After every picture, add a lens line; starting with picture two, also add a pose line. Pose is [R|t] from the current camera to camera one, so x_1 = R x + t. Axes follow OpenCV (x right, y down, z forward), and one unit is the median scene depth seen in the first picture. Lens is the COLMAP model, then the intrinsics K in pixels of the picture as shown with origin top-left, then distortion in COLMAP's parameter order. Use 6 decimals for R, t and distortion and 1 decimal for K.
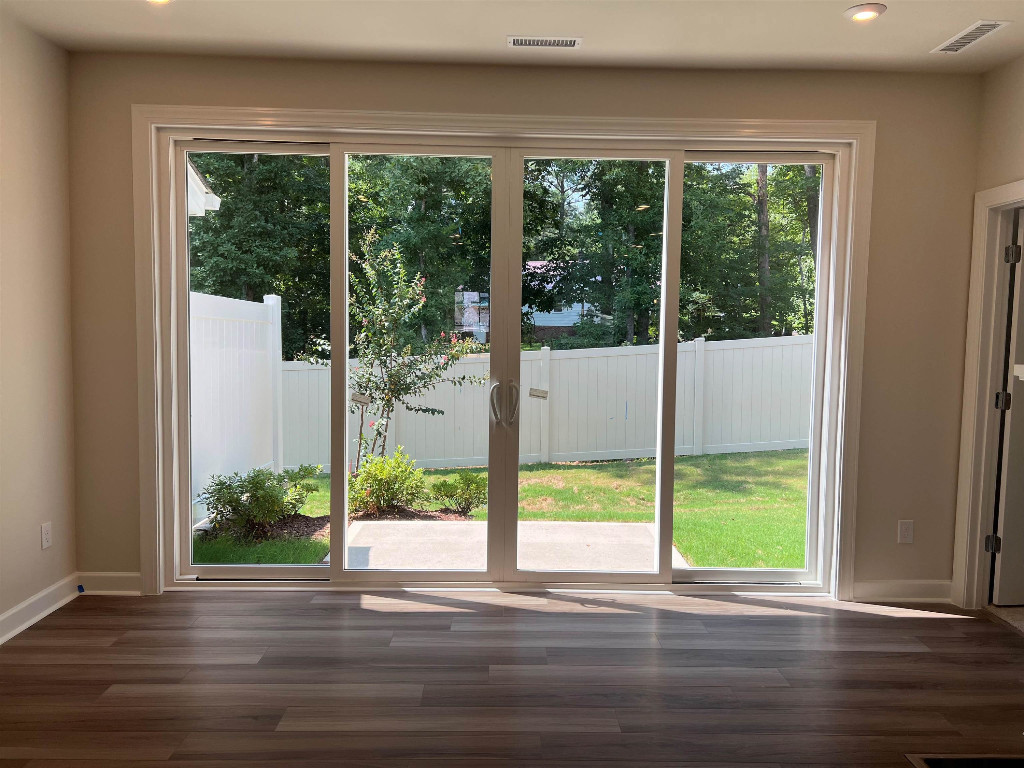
lens RADIAL K [[769.2, 0, 508.4], [0, 769.2, 378.5], [0, 0, 1]] dist [0.073129, -0.081681]
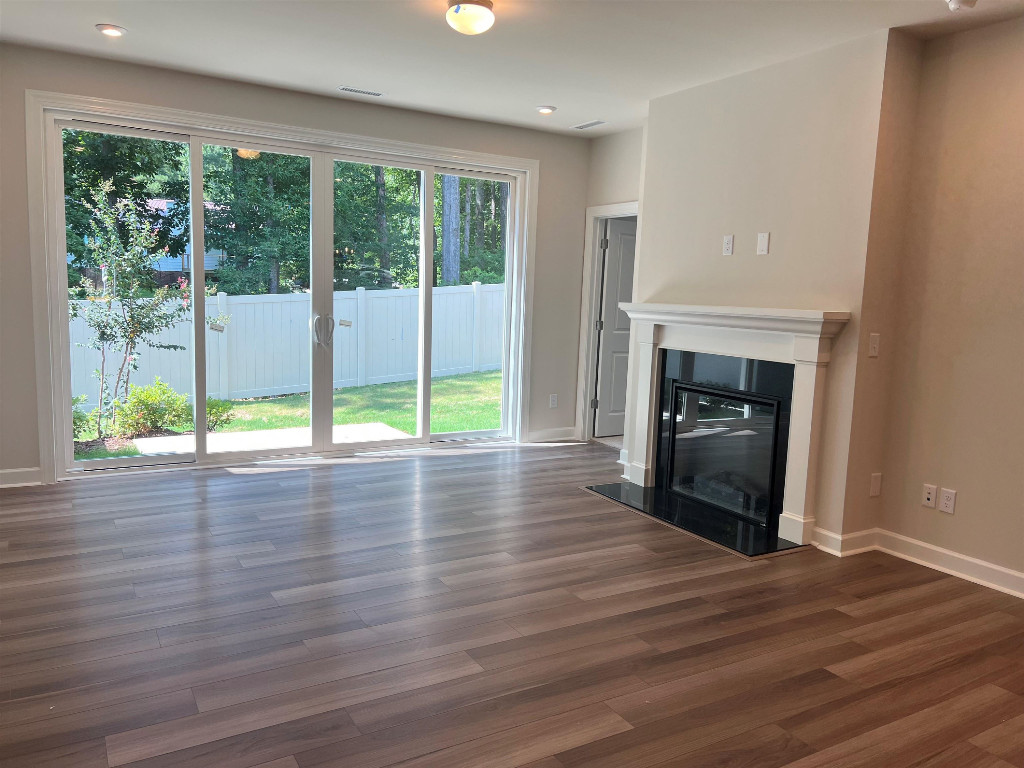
lens RADIAL K [[769.2, 0, 508.4], [0, 769.2, 378.5], [0, 0, 1]] dist [0.073129, -0.081681]
pose [[0.872230, -0.041738, 0.487311, -0.412895], [0.010105, 0.997677, 0.067364, 0.028759], [-0.488991, -0.053832, 0.870626, -0.443984]]
